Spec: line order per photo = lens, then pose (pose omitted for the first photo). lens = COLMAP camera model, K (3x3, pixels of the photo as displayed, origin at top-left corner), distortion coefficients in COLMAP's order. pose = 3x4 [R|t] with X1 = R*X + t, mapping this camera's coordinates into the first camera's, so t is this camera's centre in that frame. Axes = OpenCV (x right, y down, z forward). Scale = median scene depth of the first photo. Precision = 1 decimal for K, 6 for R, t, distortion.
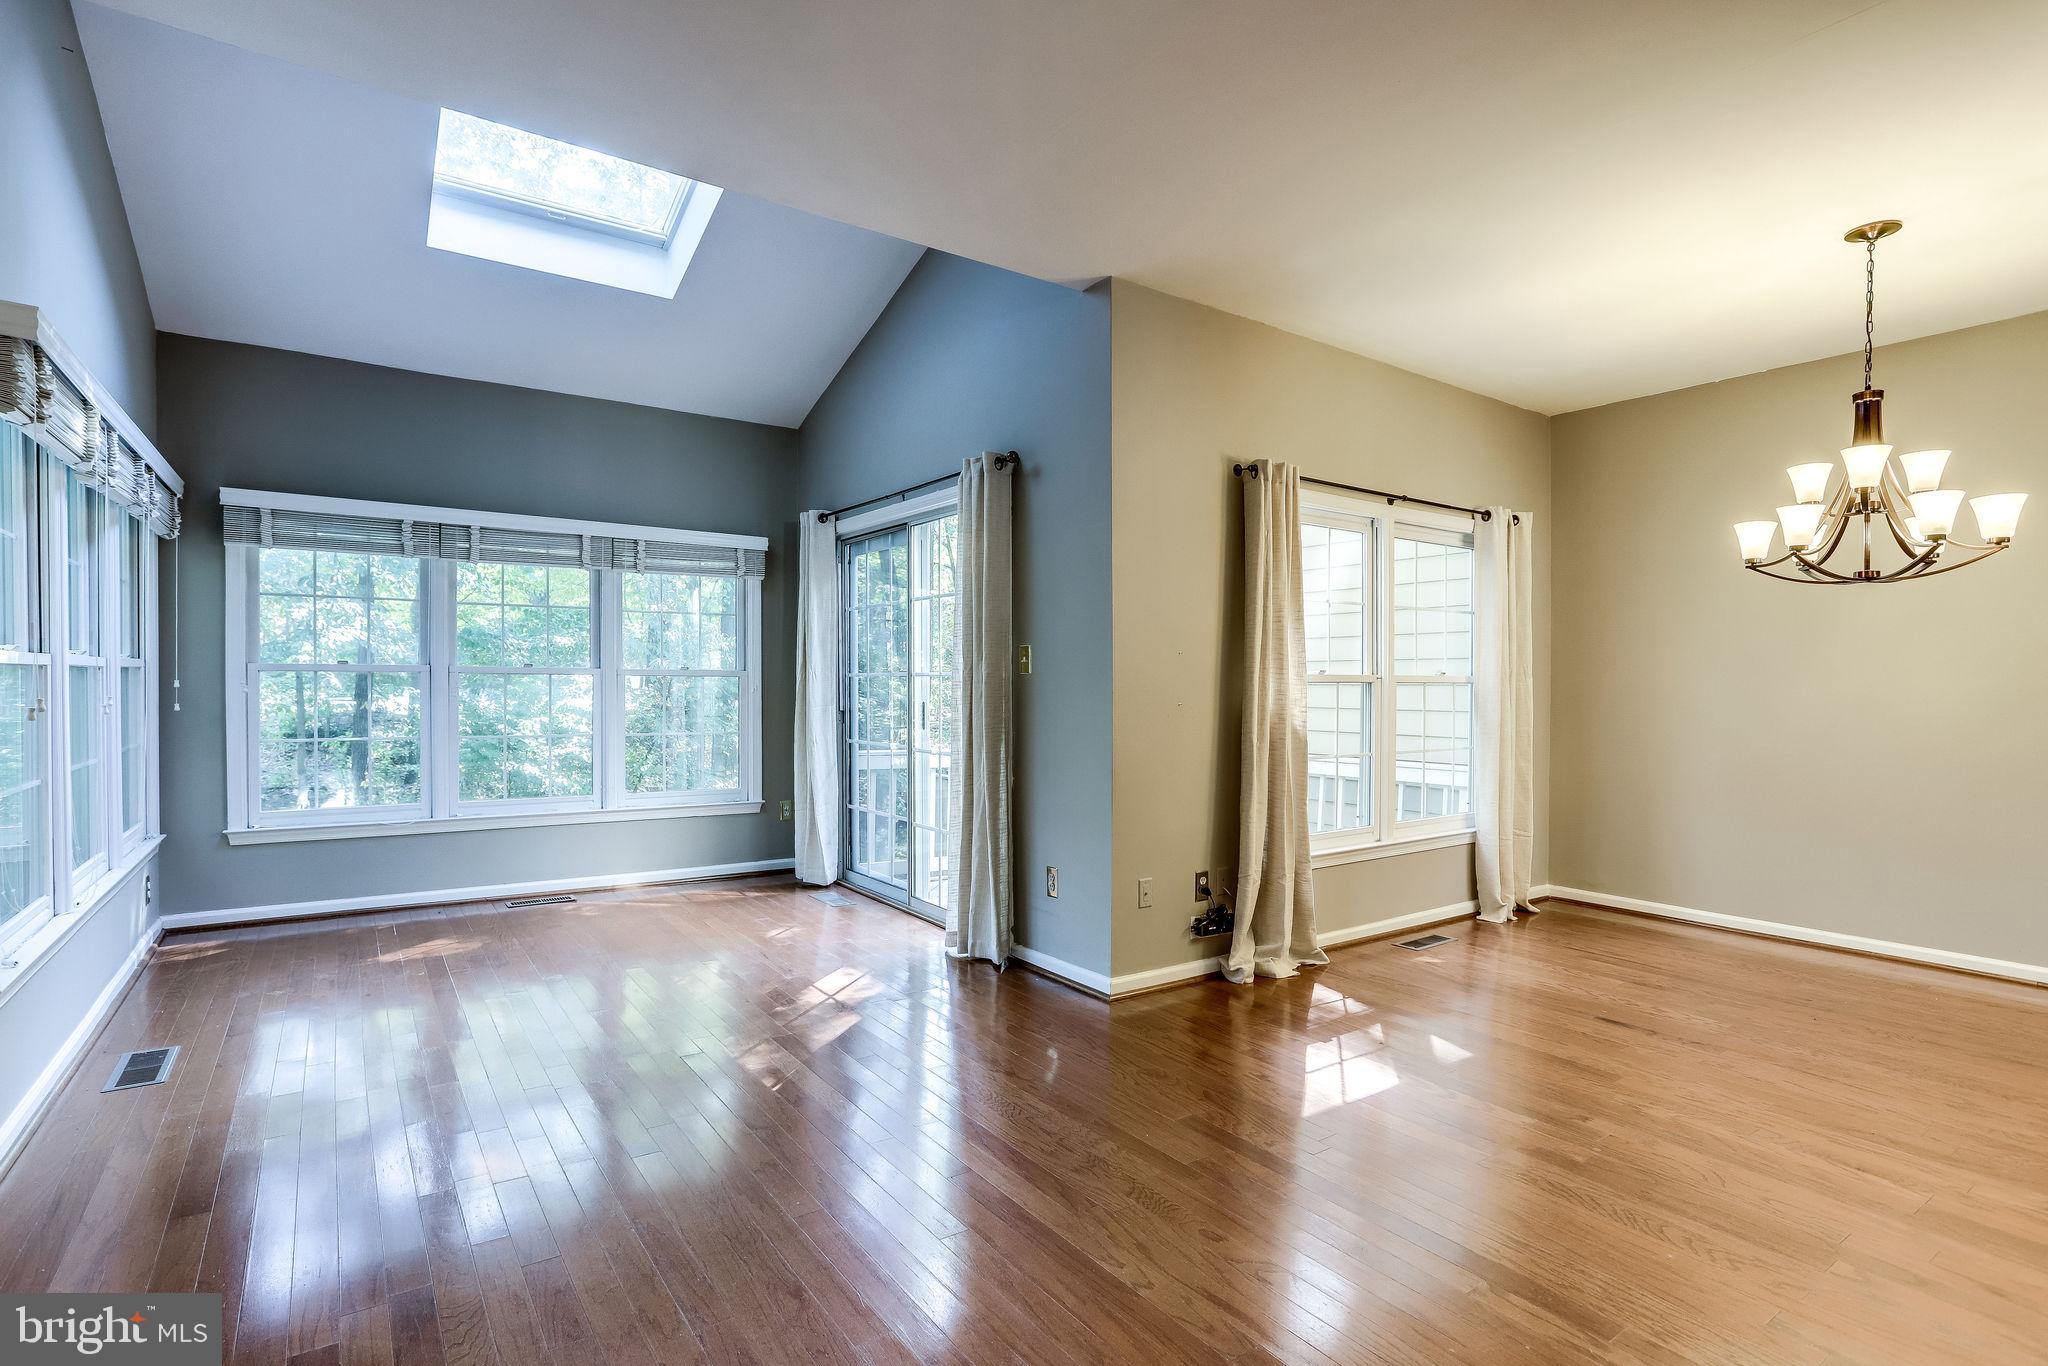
lens RADIAL K [[1002.4, 0, 1024.4], [0, 1002.4, 690.7], [0, 0, 1]] dist [-0.046013, 0.029387]
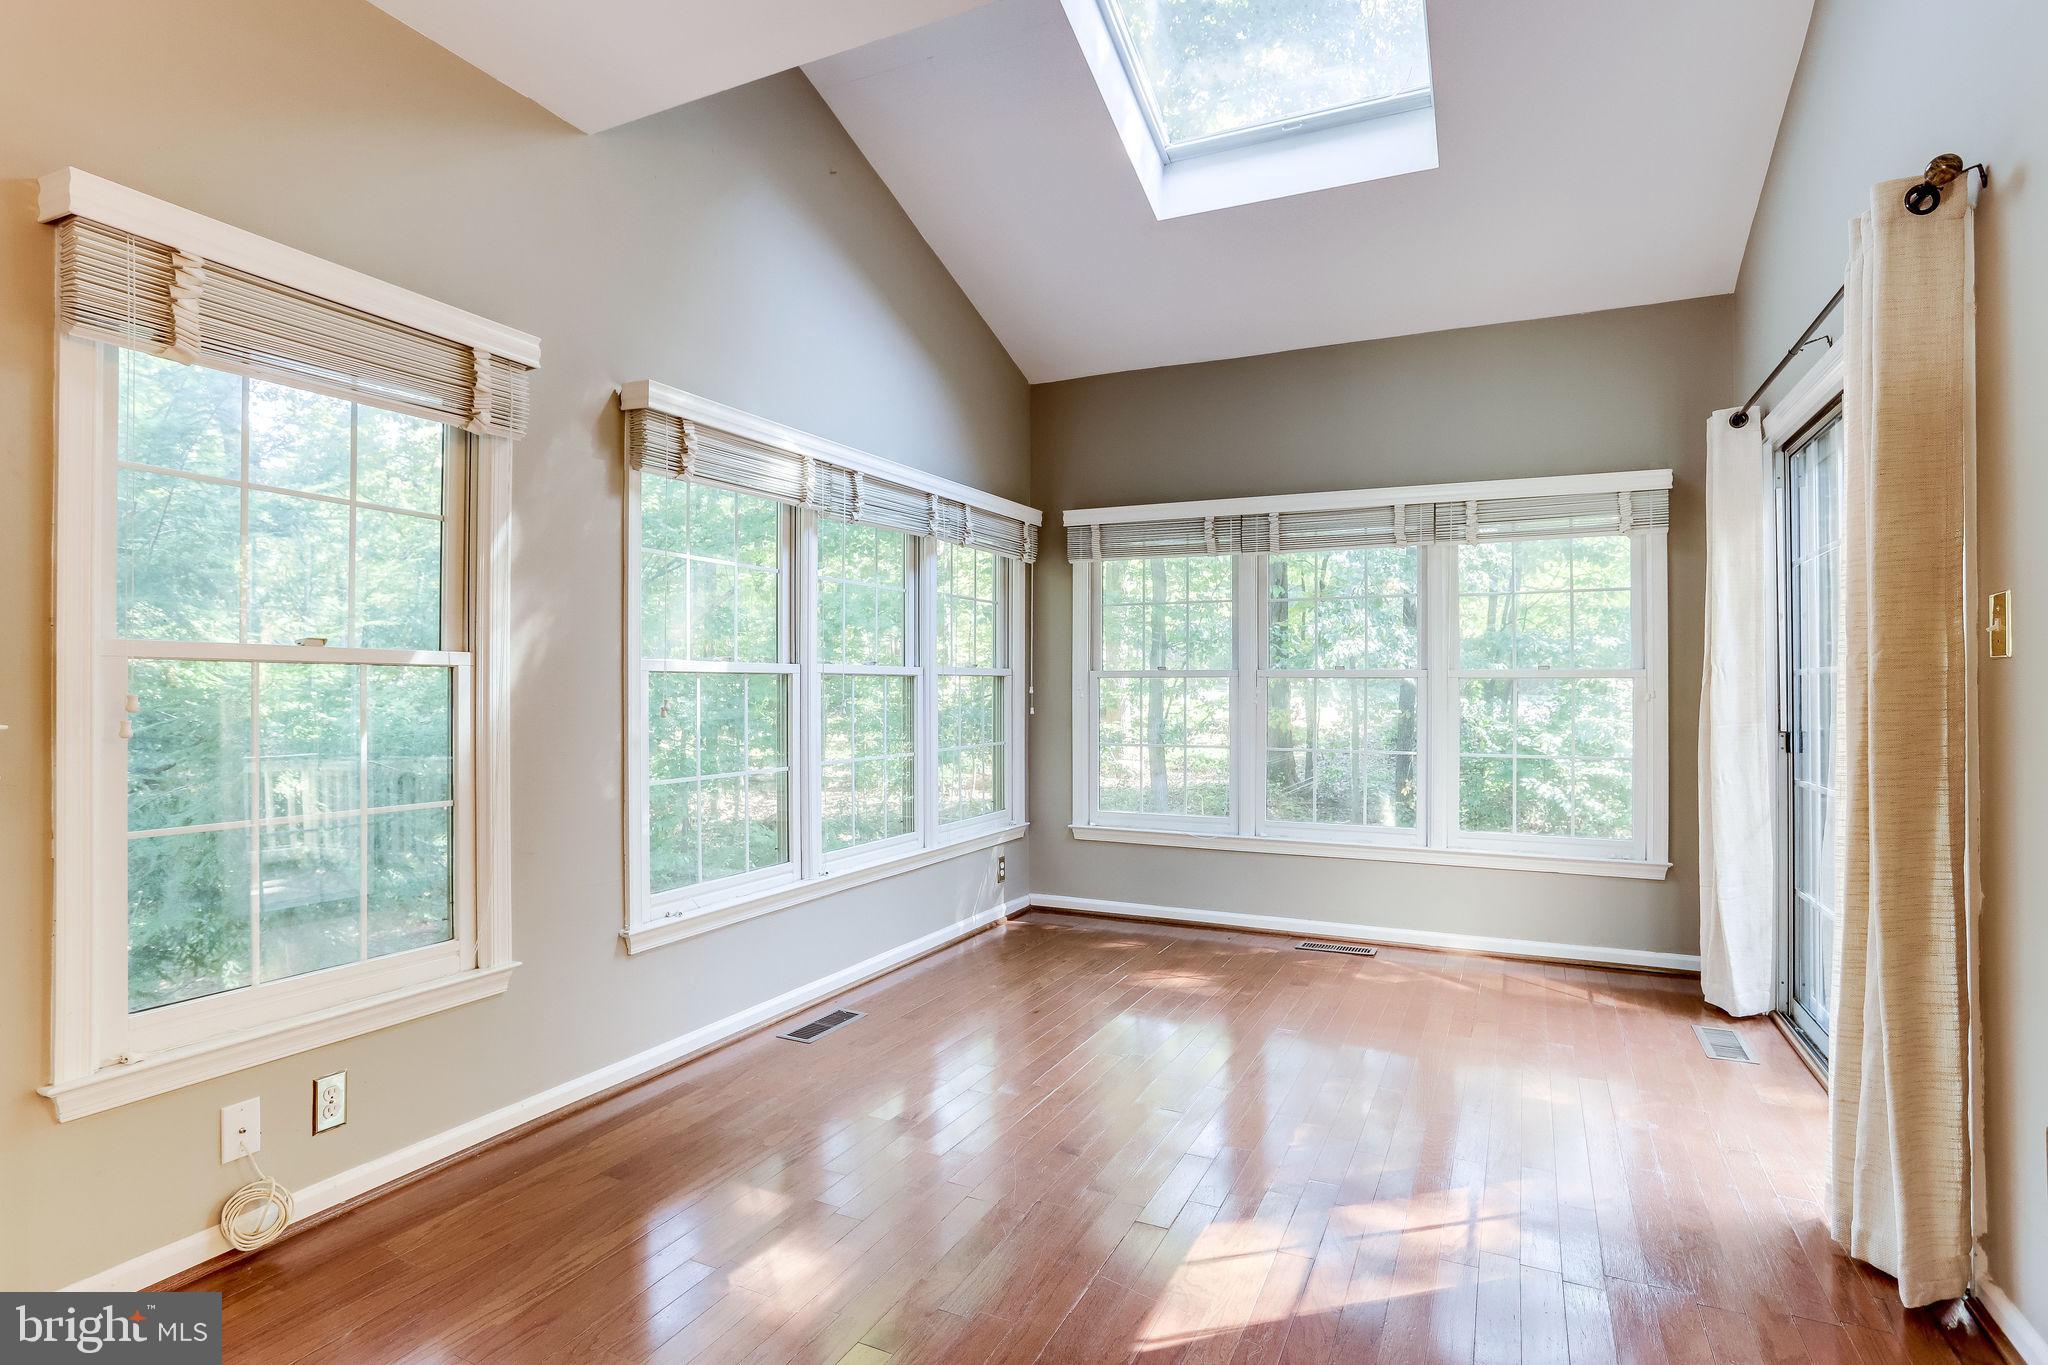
lens RADIAL K [[1038.8, 0, 1025.4], [0, 1038.8, 686.9], [0, 0, 1]] dist [-0.052790, 0.033821]
pose [[0.495041, -0.005895, -0.868850, 0.150803], [-0.004910, 0.999942, -0.009582, 0.001123], [0.868856, 0.009010, 0.494983, 0.361622]]
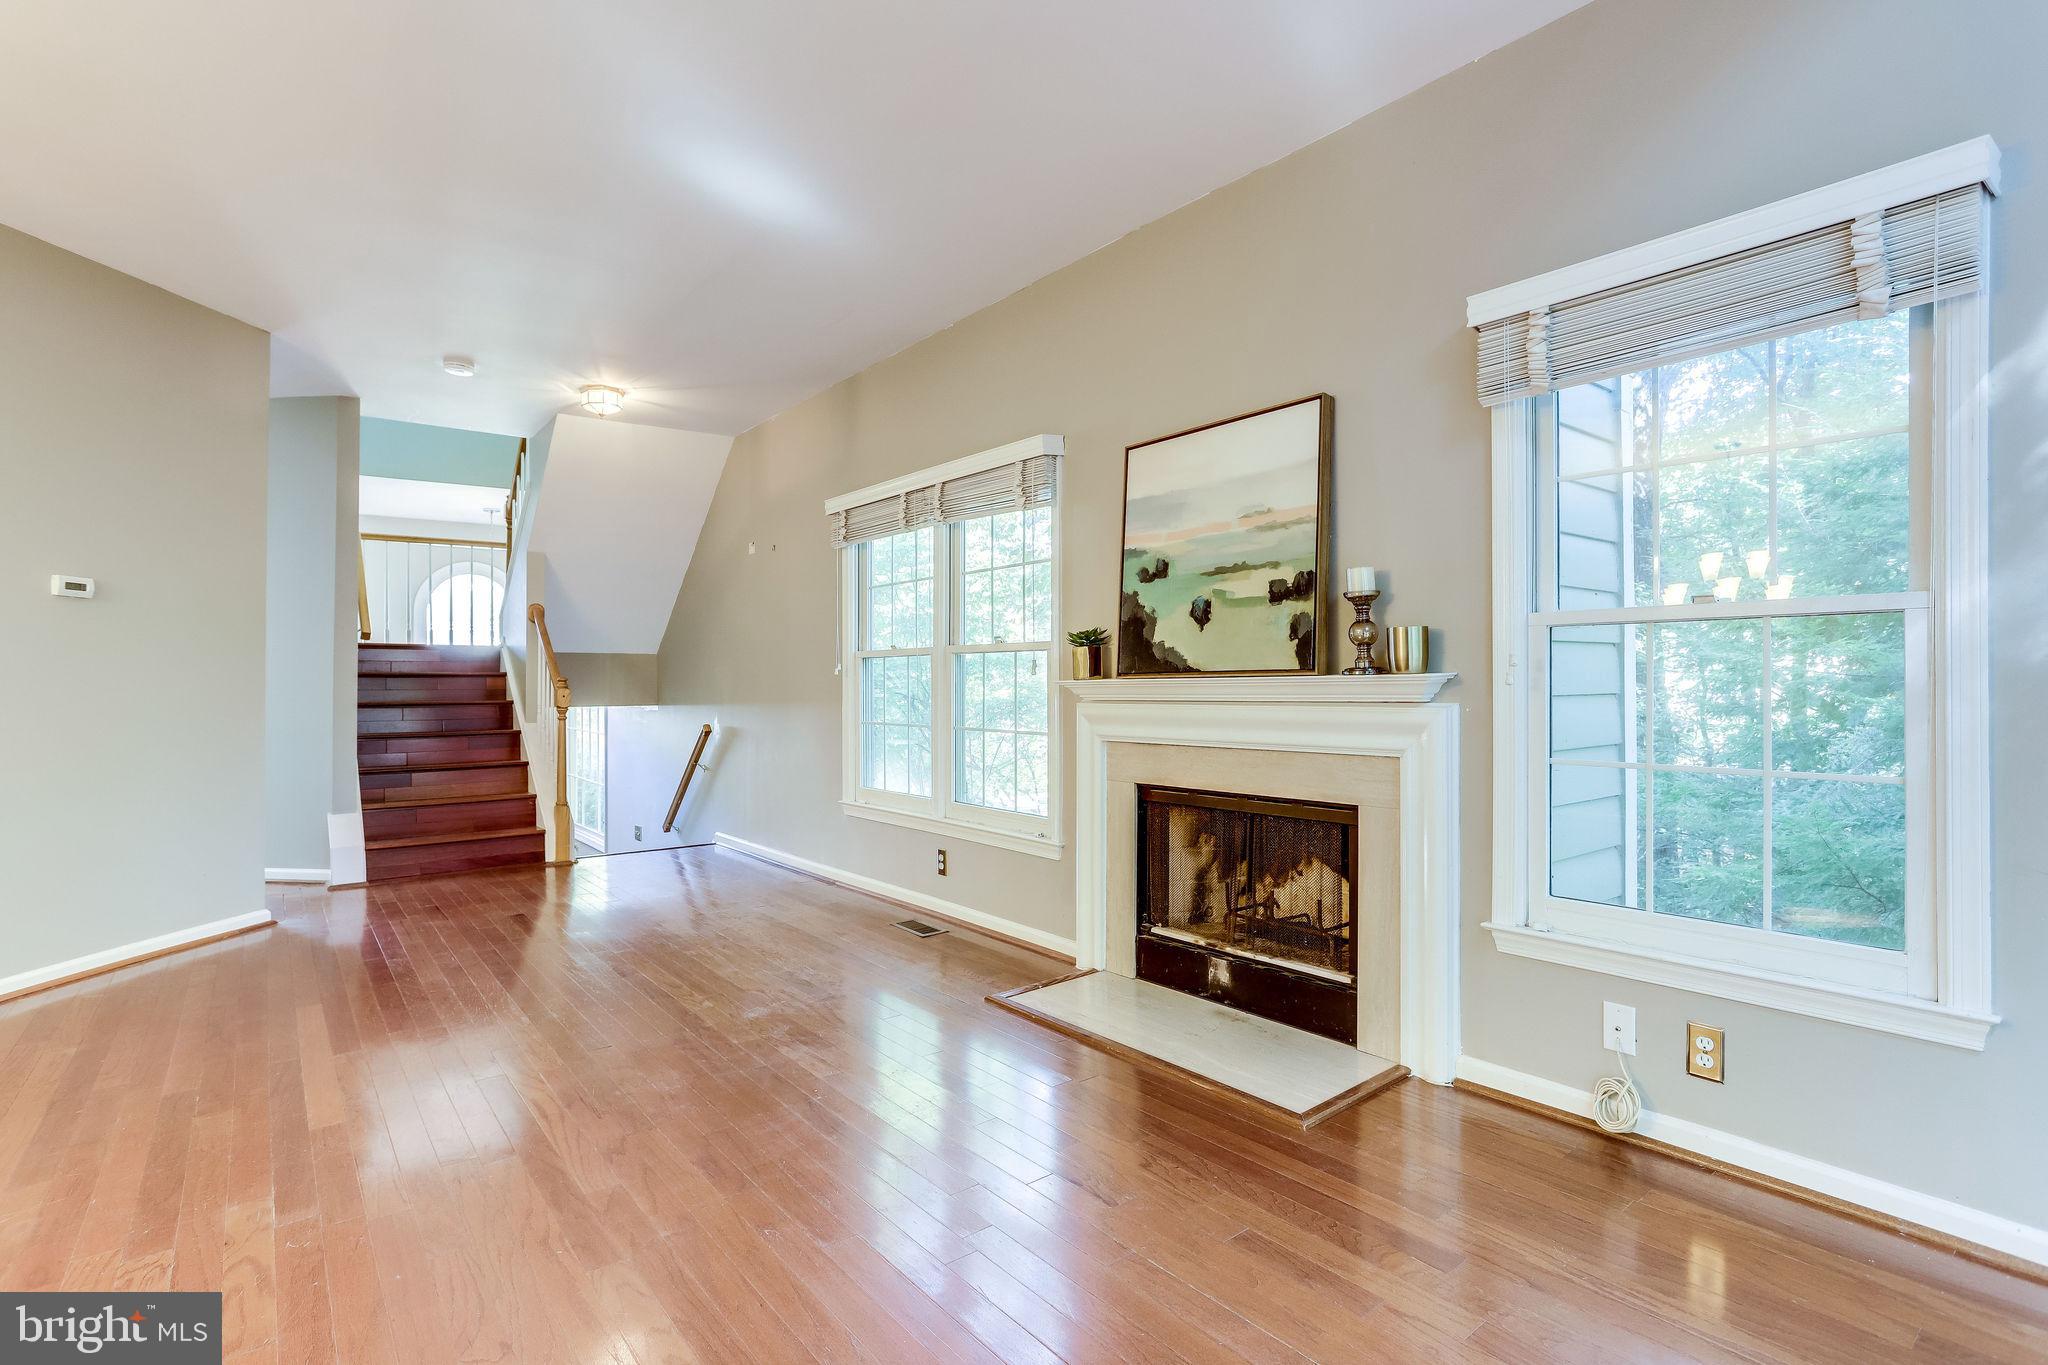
lens RADIAL K [[994.5, 0, 1035.3], [0, 994.5, 679.5], [0, 0, 1]] dist [-0.047610, 0.026990]
pose [[-0.997720, -0.002358, -0.067446, -0.064405], [-0.002102, 0.999990, -0.003863, 0.017354], [0.067455, -0.003713, -0.997715, 0.736647]]
